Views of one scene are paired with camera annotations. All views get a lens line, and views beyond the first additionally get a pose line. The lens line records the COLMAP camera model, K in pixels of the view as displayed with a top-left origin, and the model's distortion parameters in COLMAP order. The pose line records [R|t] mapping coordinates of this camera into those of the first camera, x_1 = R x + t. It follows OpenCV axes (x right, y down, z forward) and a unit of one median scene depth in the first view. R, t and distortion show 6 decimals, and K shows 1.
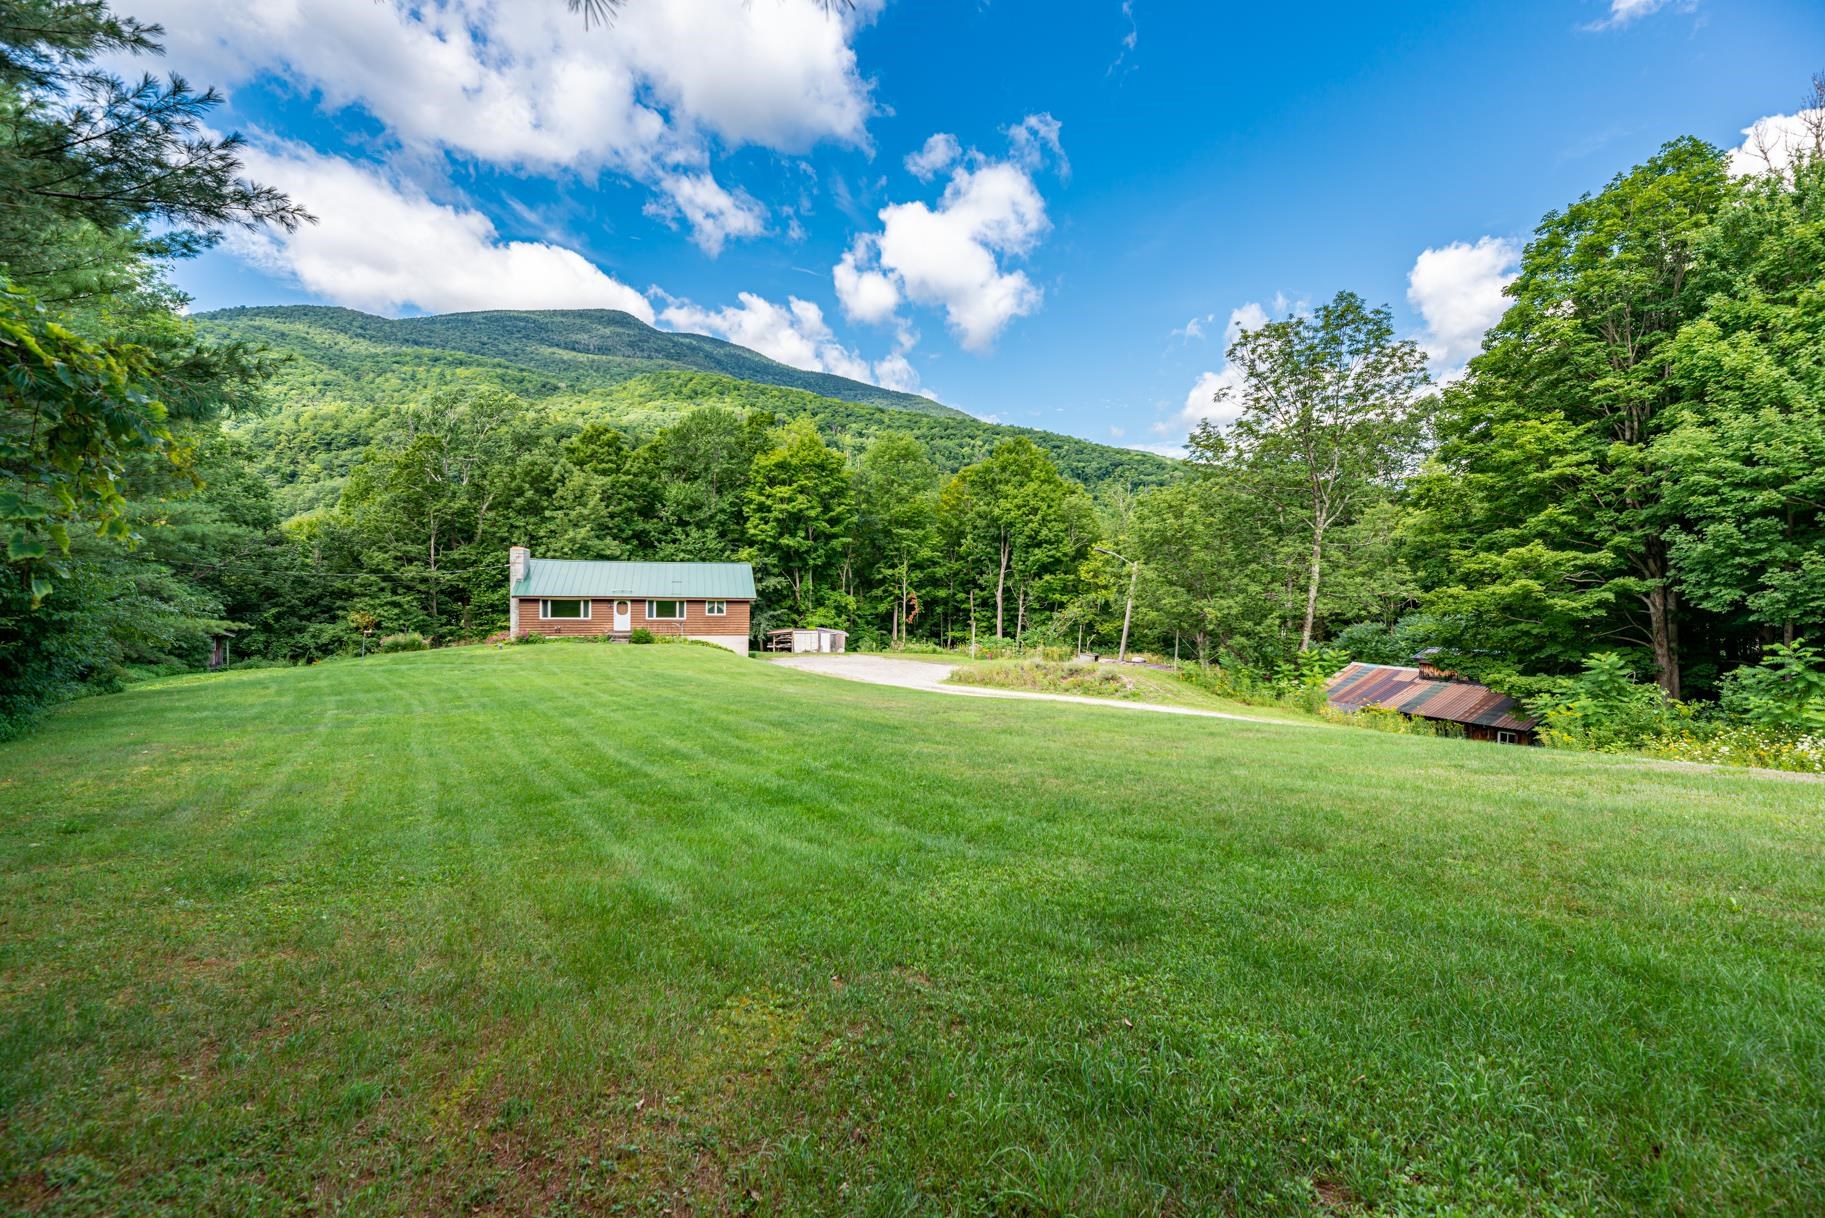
lens RADIAL K [[772.1, 0, 912.5], [0, 772.1, 609.0], [0, 0, 1]] dist [-0.000390, -0.000053]
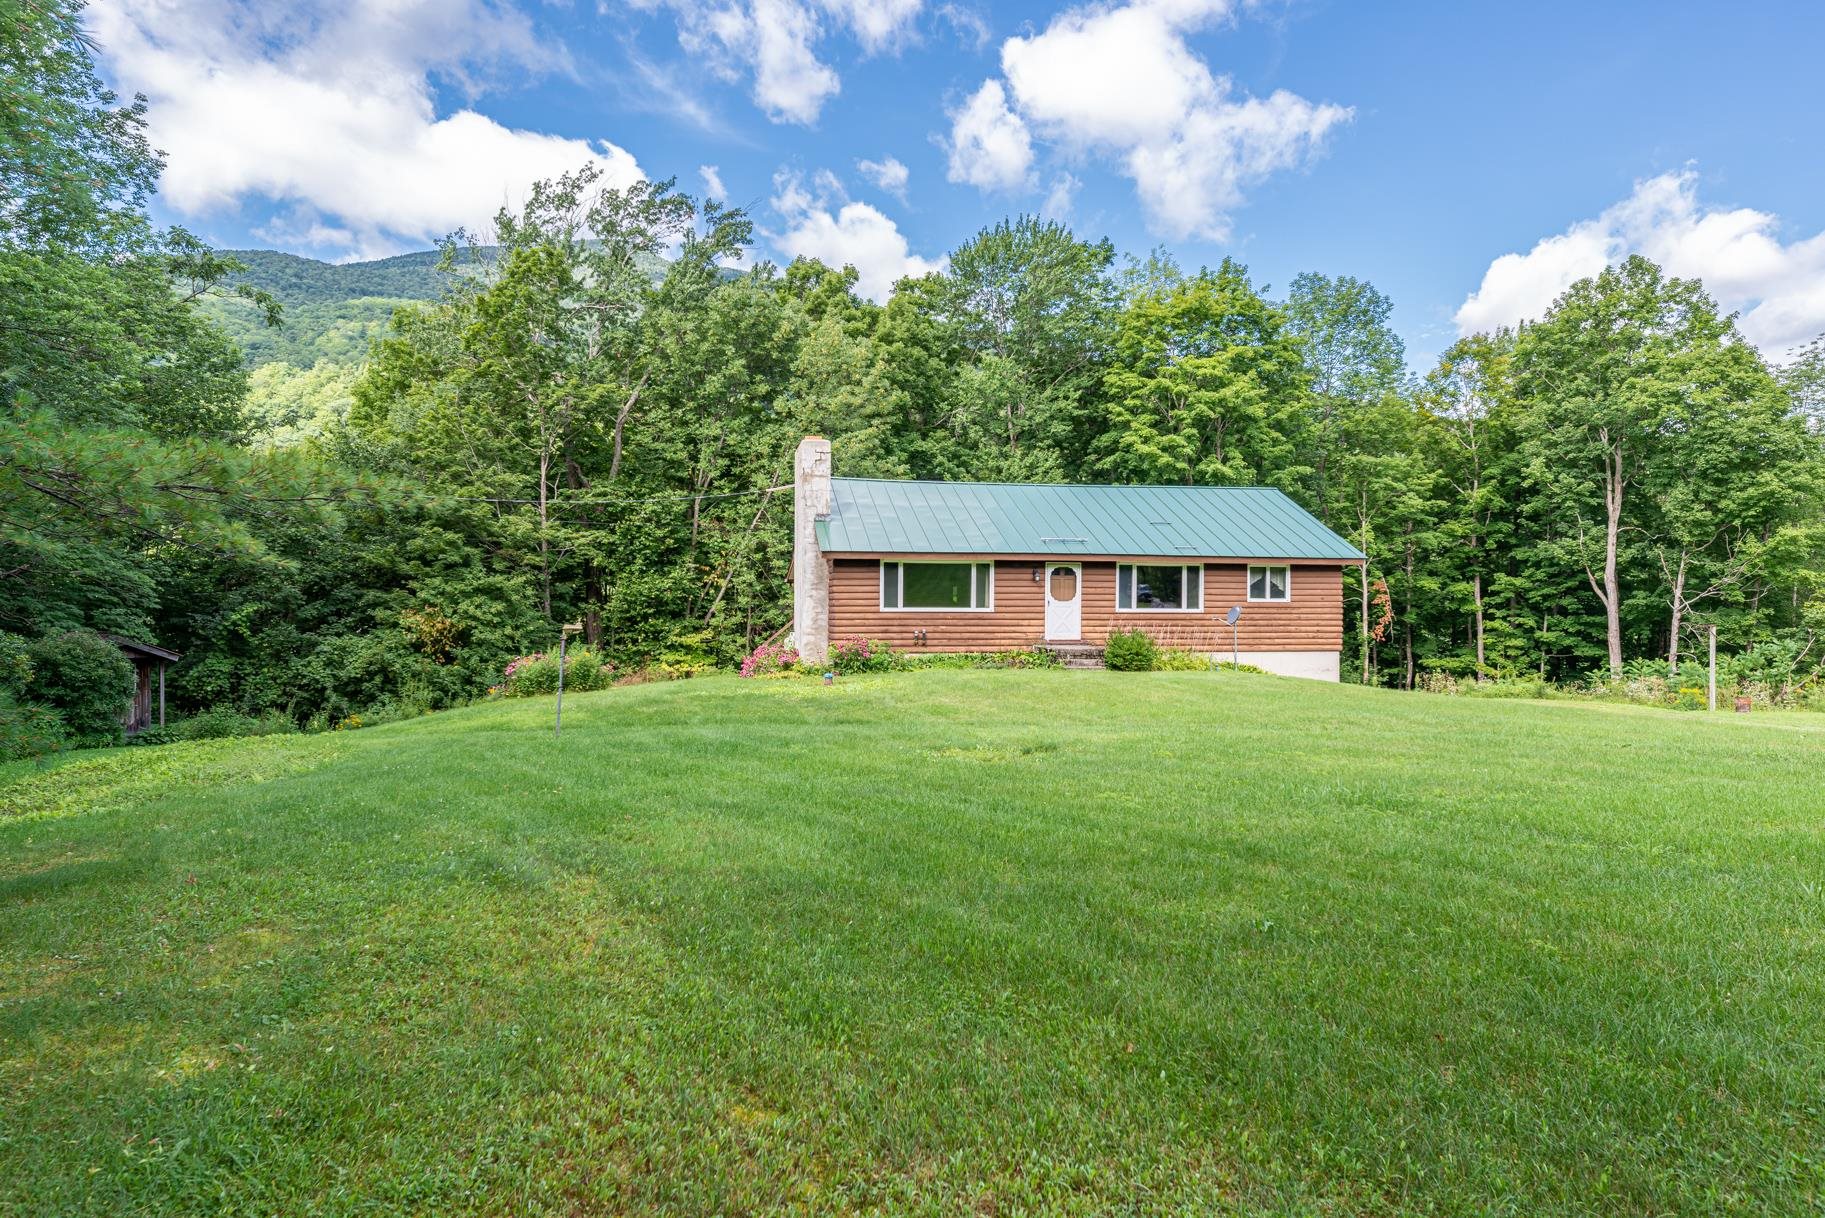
lens RADIAL K [[1095.2, 0, 912.5], [0, 1095.2, 609.0], [0, 0, 1]] dist [-0.000401, 0.001454]
pose [[0.994492, -0.012343, -0.104079, -0.356862], [0.009133, 0.999469, -0.031266, 0.026307], [0.104410, 0.030143, 0.994077, 0.381471]]
